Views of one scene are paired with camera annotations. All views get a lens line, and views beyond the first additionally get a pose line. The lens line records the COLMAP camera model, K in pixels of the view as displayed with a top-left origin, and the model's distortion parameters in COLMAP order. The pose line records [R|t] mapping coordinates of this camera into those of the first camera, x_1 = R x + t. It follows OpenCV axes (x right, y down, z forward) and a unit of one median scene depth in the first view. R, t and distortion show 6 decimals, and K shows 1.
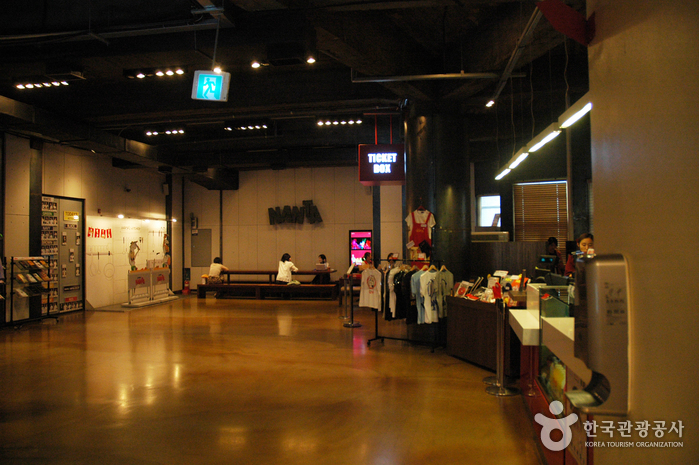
lens RADIAL K [[552.0, 0, 348.9], [0, 552.0, 232.5], [0, 0, 1]] dist [-0.095000, -0.003173]
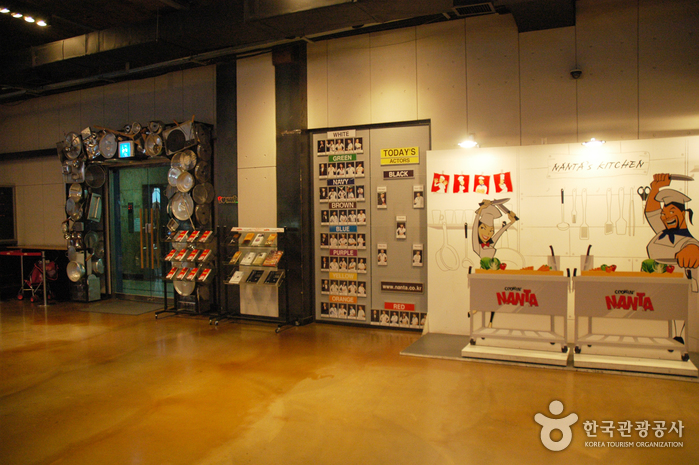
lens RADIAL K [[552.0, 0, 348.6], [0, 552.0, 234.7], [0, 0, 1]] dist [-0.095000, -0.003173]
pose [[-0.268674, 0.049249, -0.961971, 0.041739], [0.032330, 0.998590, 0.042094, 0.024552], [0.962689, -0.019791, -0.269887, 1.110377]]
